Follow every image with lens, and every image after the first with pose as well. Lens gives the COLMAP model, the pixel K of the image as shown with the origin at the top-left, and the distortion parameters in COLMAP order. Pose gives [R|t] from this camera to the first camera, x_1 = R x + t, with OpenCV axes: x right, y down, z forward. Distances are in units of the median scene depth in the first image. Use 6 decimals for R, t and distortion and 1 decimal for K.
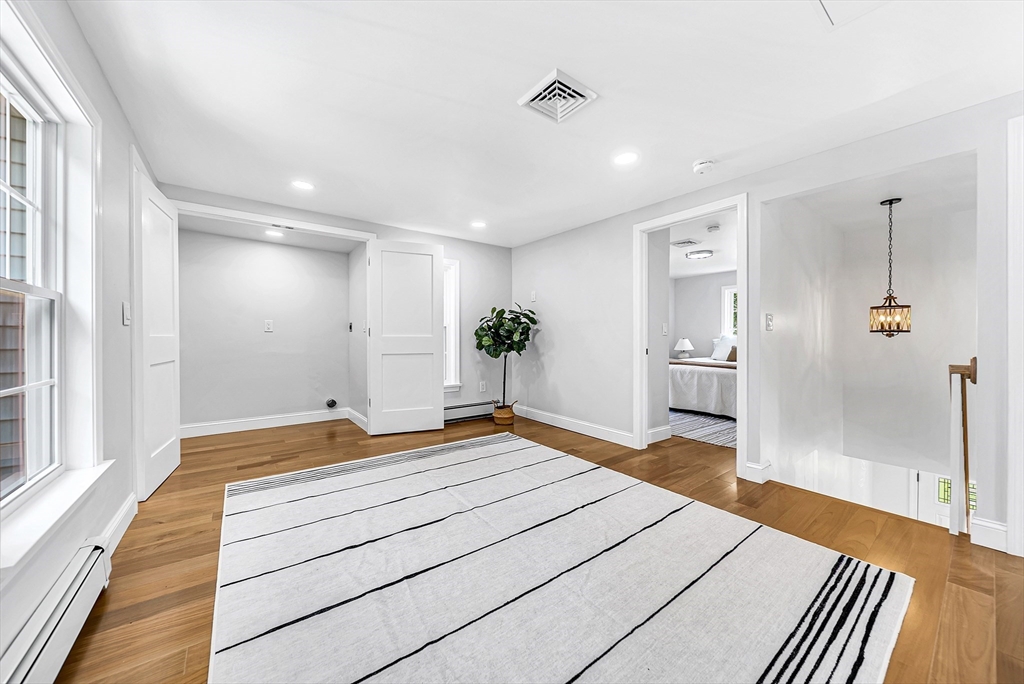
lens RADIAL K [[366.8, 0, 513.2], [0, 366.8, 336.5], [0, 0, 1]] dist [-0.001189, -0.000657]
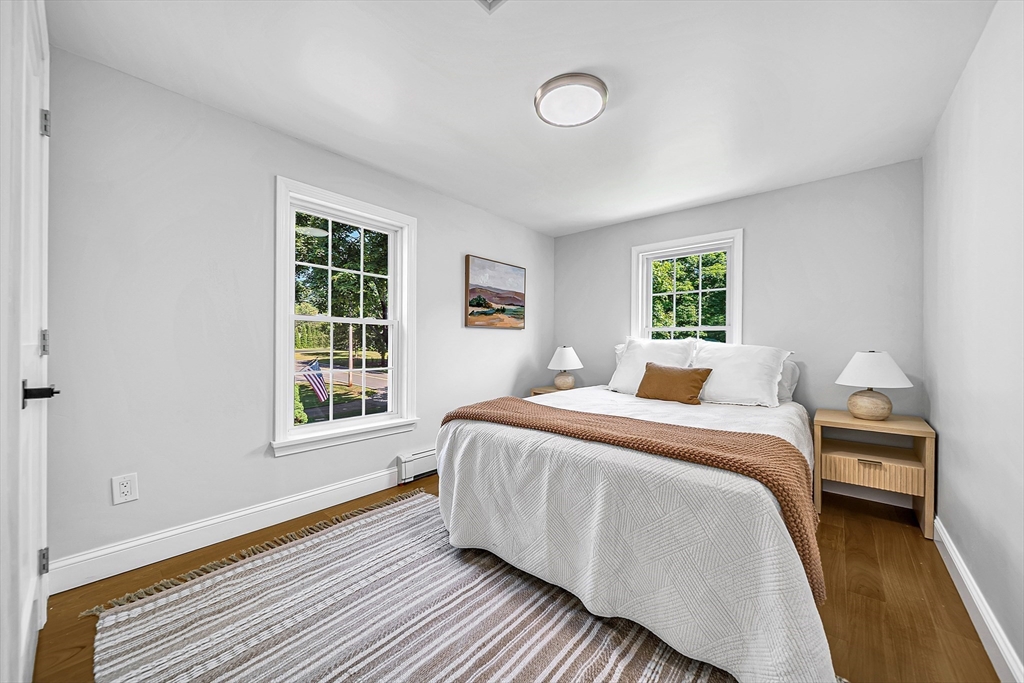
lens RADIAL K [[369.9, 0, 511.9], [0, 369.9, 346.9], [0, 0, 1]] dist [0.000098, -0.000003]
pose [[0.979829, 0.006263, 0.199740, 0.396463], [-0.006667, 0.999977, 0.001352, 0.006414], [-0.199727, -0.002656, 0.979848, 0.684390]]
